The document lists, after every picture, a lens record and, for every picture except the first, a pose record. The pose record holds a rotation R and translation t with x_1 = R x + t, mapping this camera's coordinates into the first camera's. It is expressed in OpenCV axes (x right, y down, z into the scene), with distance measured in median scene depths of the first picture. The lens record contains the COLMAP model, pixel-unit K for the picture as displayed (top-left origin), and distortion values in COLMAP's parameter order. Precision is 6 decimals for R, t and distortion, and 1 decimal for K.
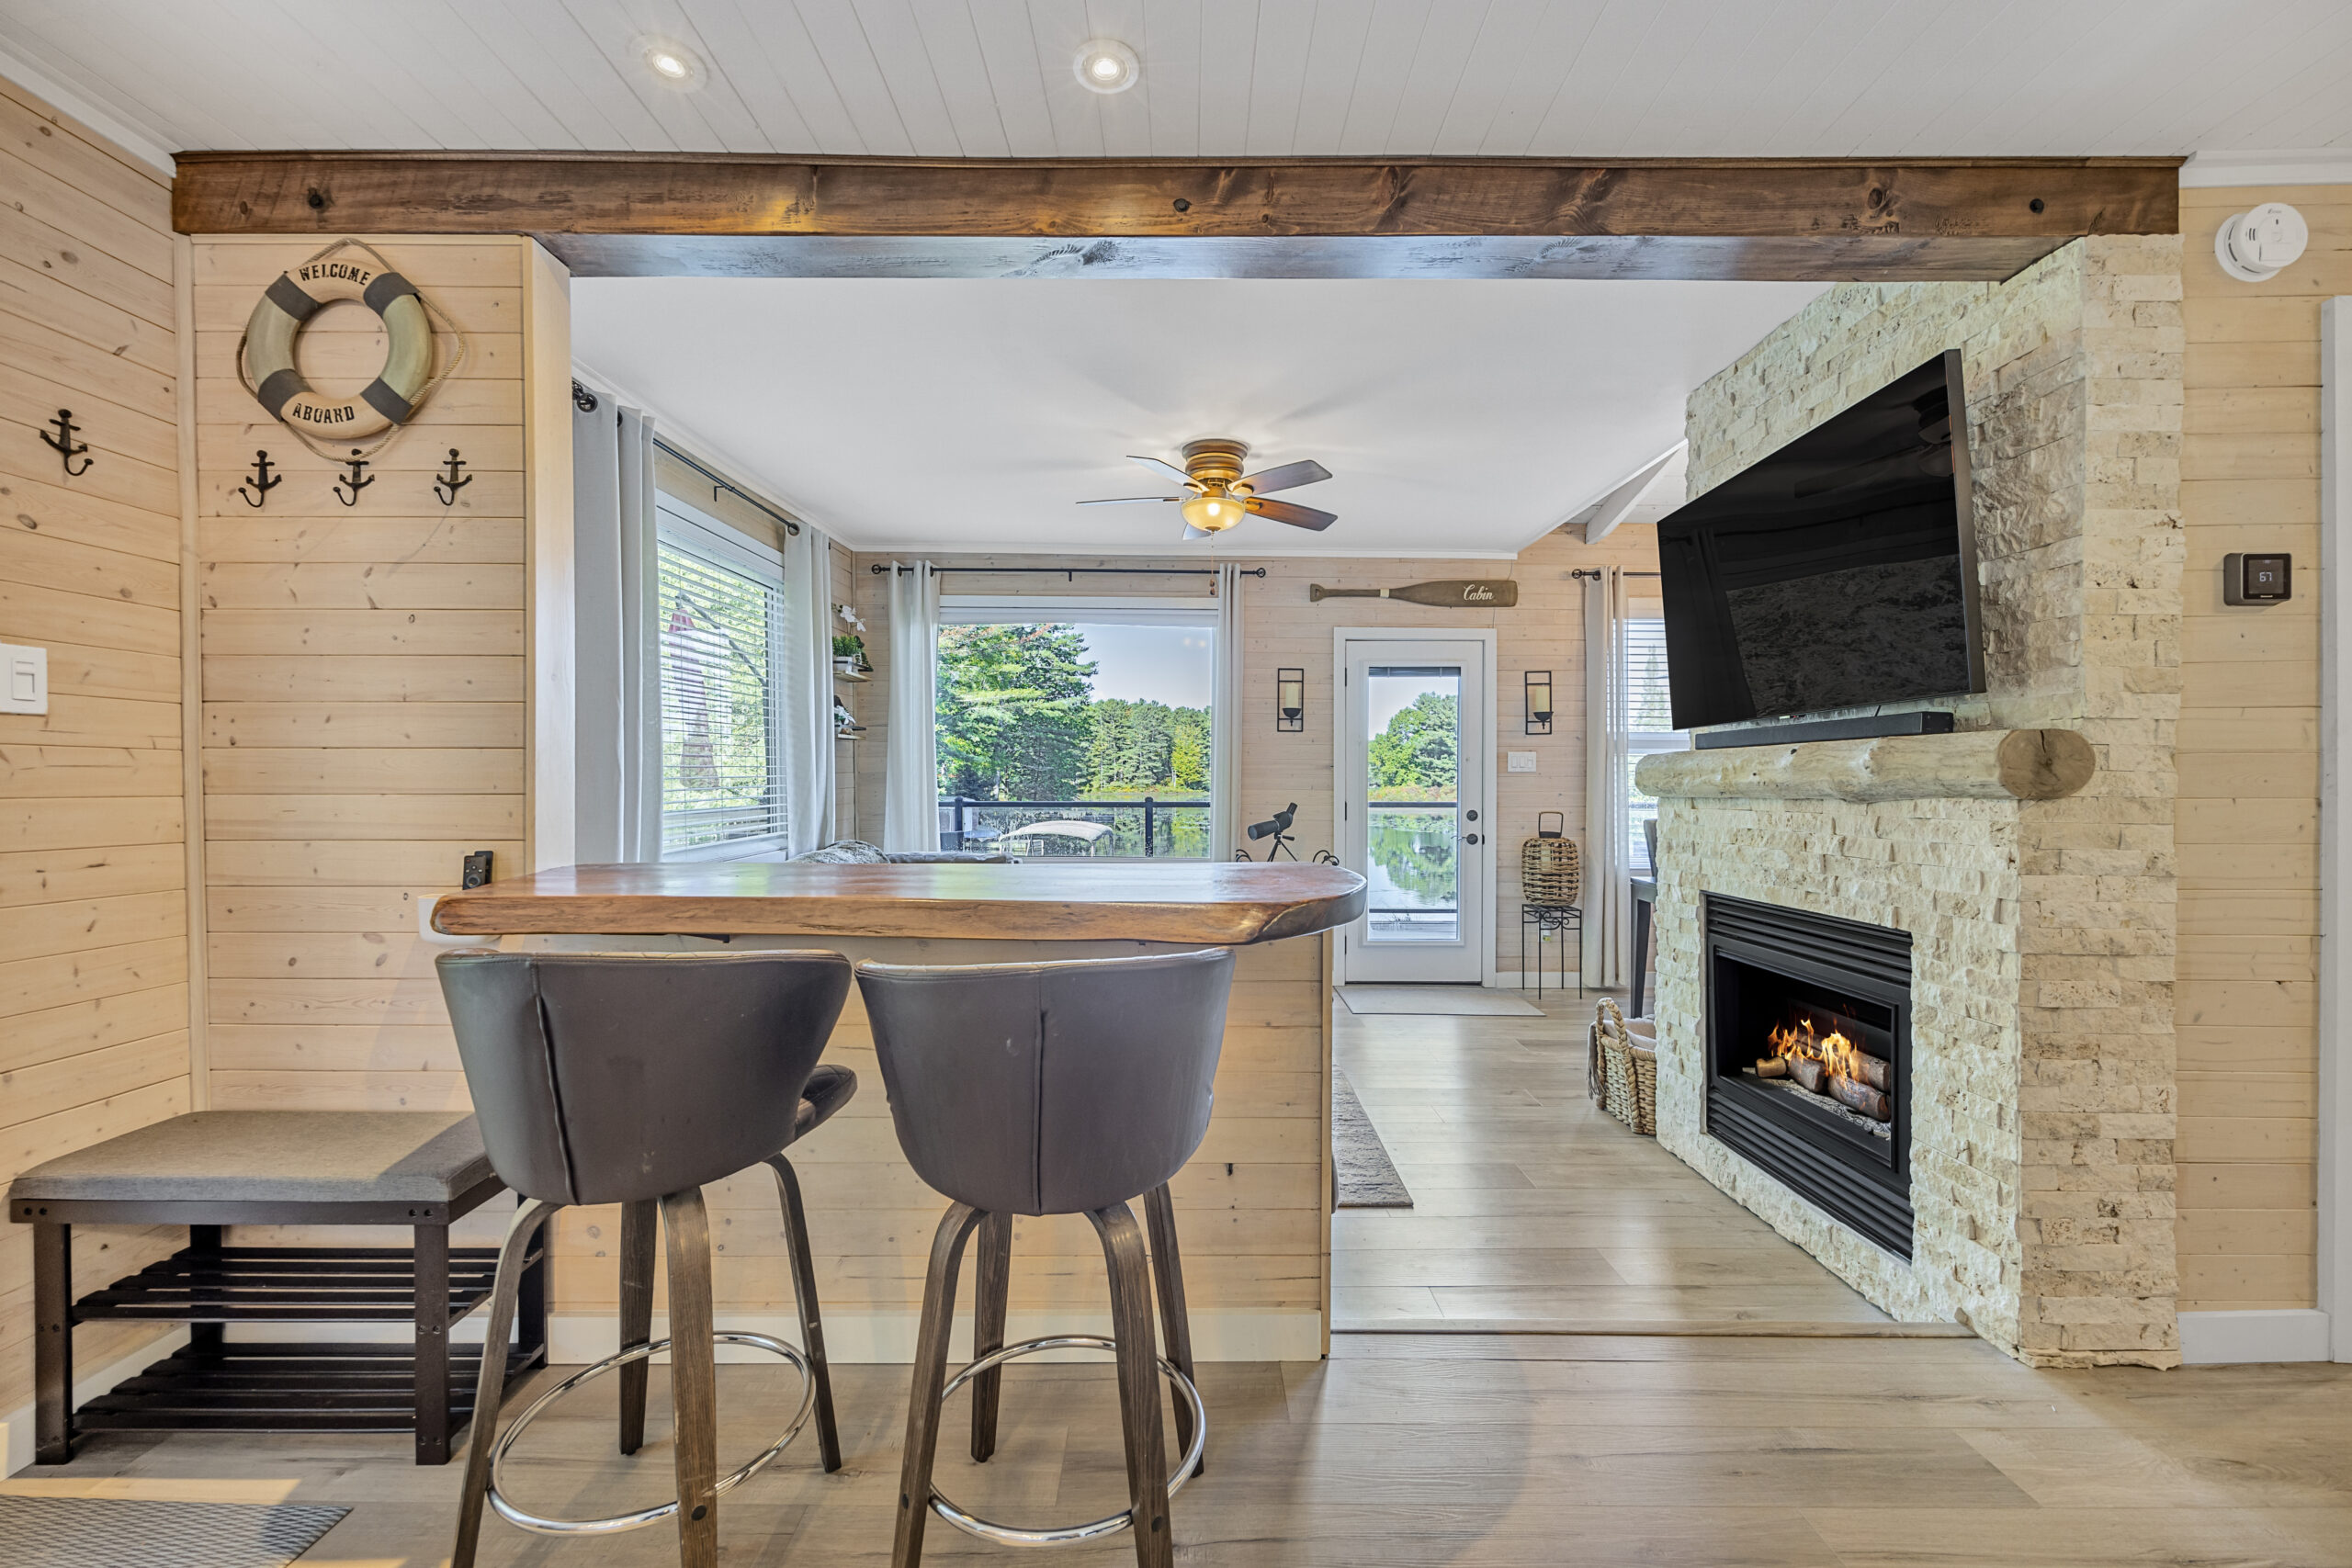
lens RADIAL K [[971.6, 0, 1176.0], [0, 971.6, 784.0], [0, 0, 1]] dist [0.003860, -0.000145]
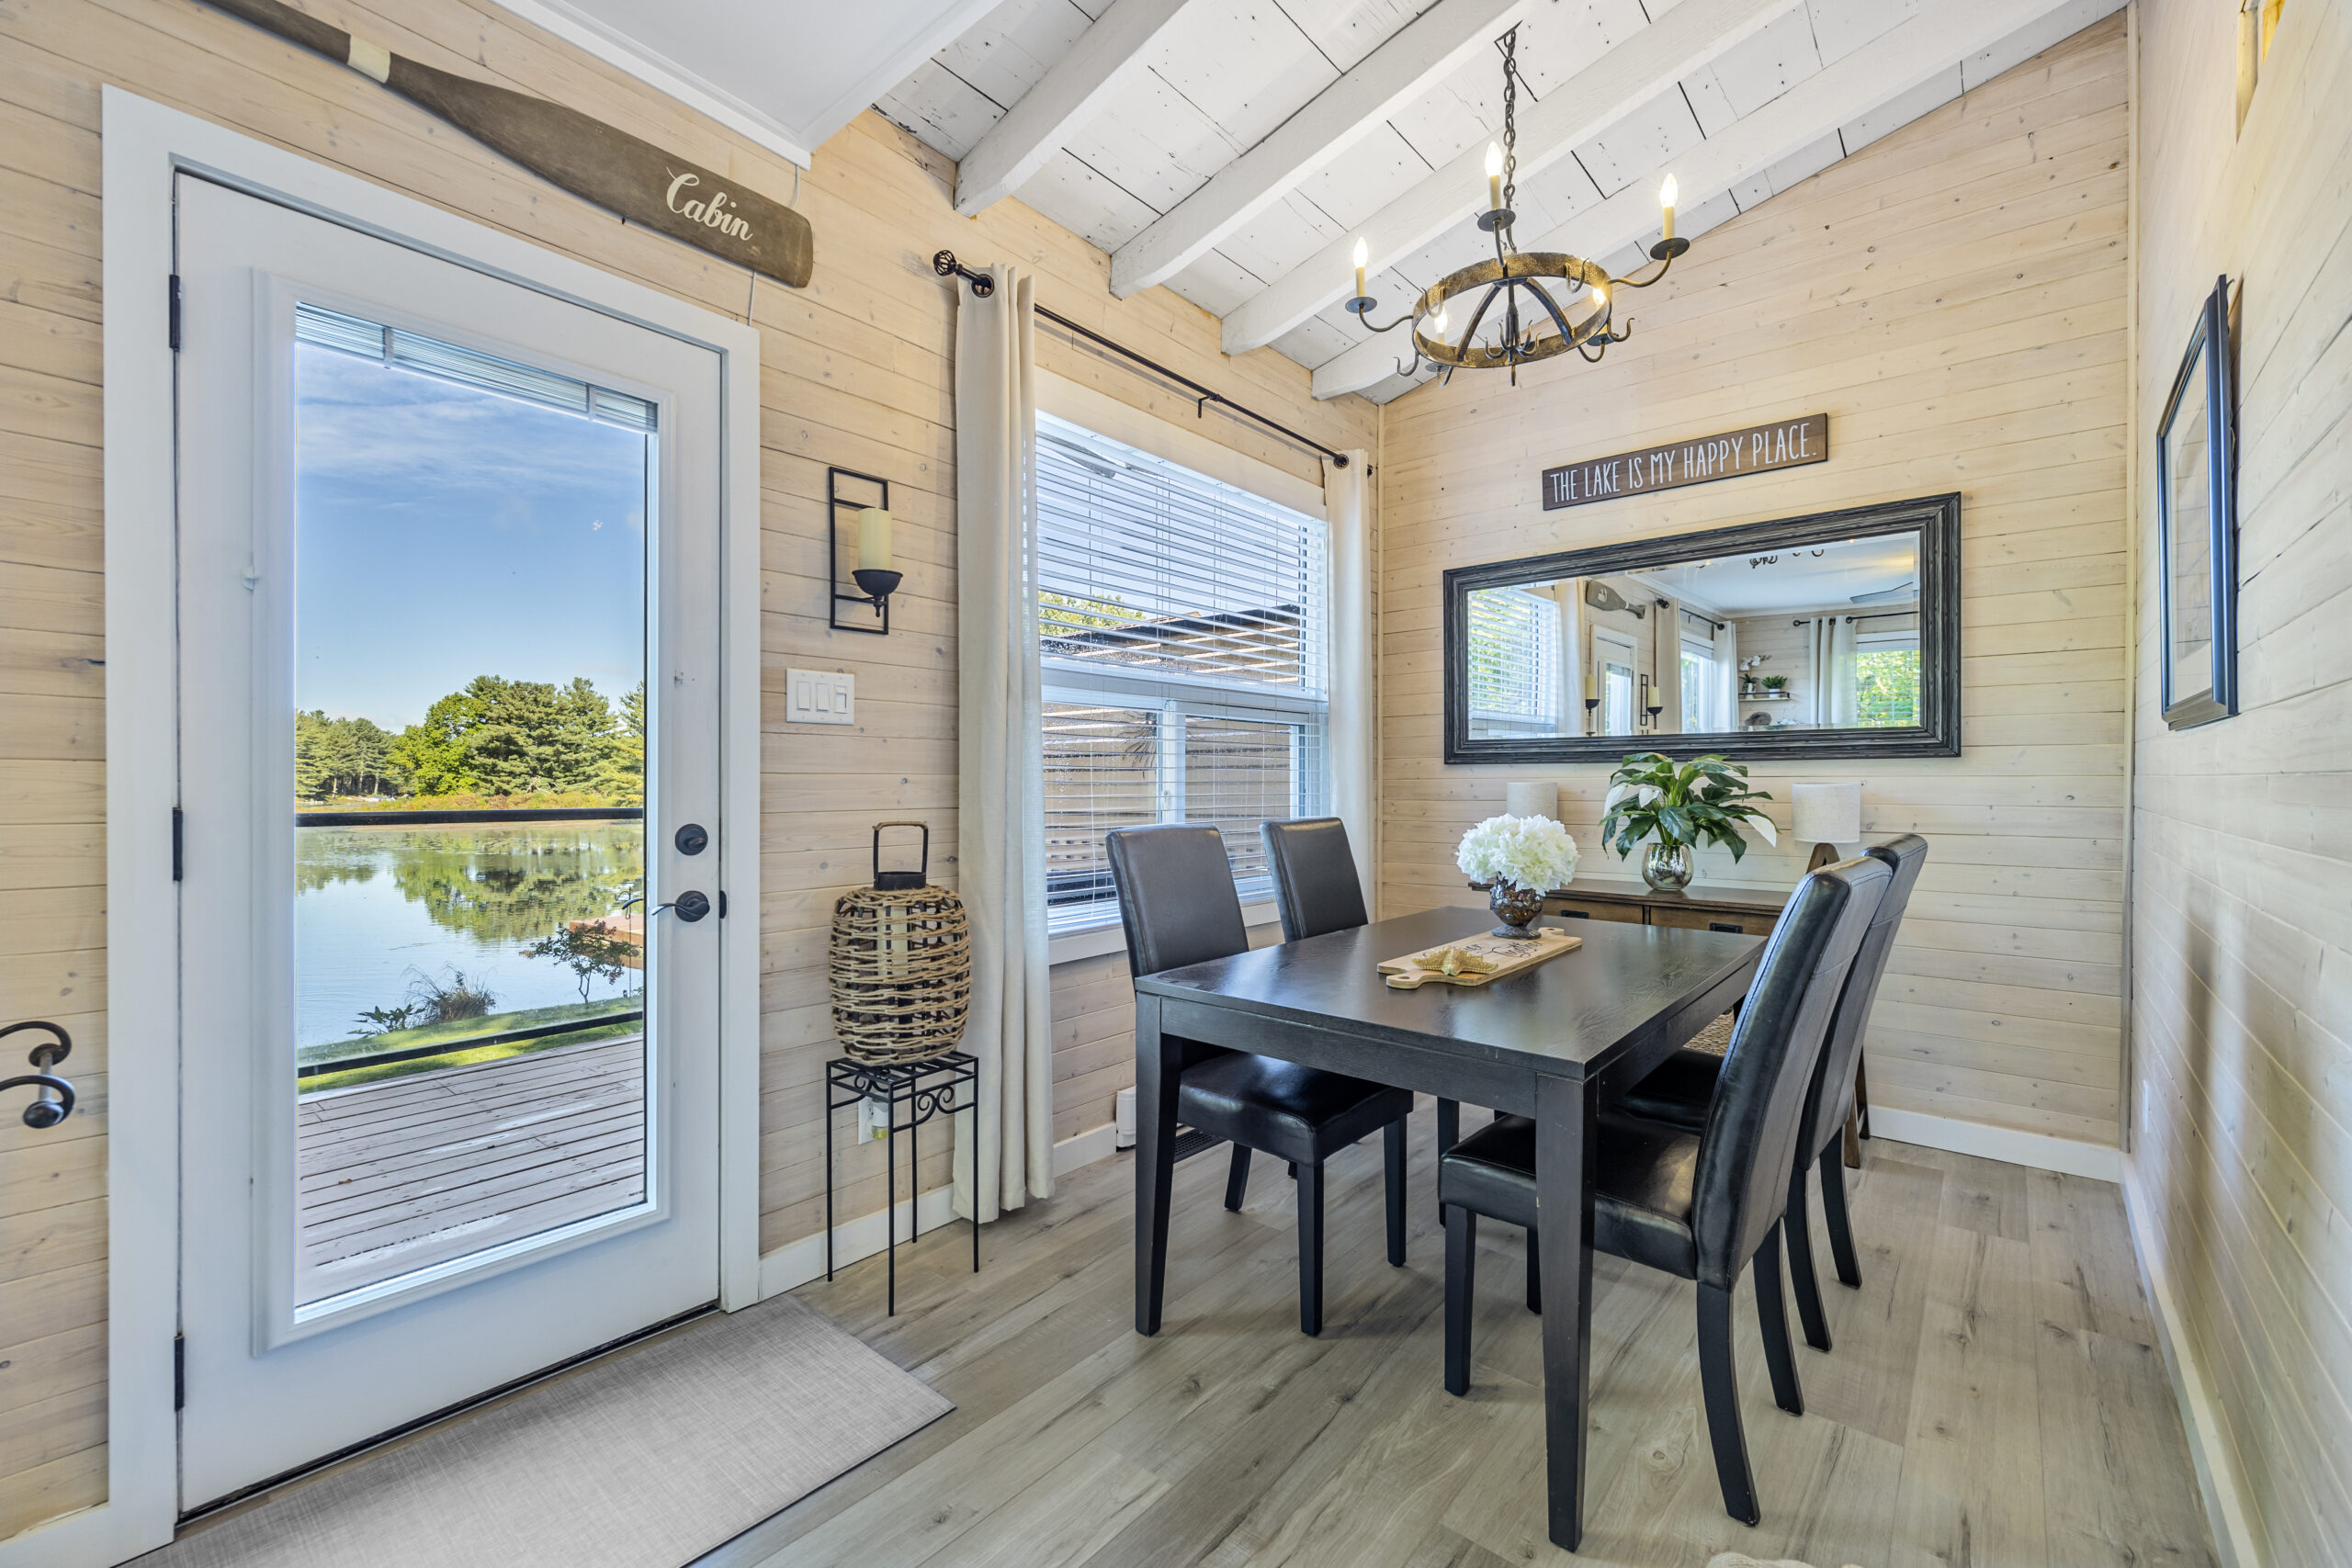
lens RADIAL K [[971.6, 0, 1176.0], [0, 971.6, 784.0], [0, 0, 1]] dist [0.003860, -0.000145]
pose [[0.645083, -0.001295, 0.764111, 0.148157], [0.007542, 0.999961, -0.004672, 0.015324], [-0.764075, 0.008777, 0.645067, 0.637297]]
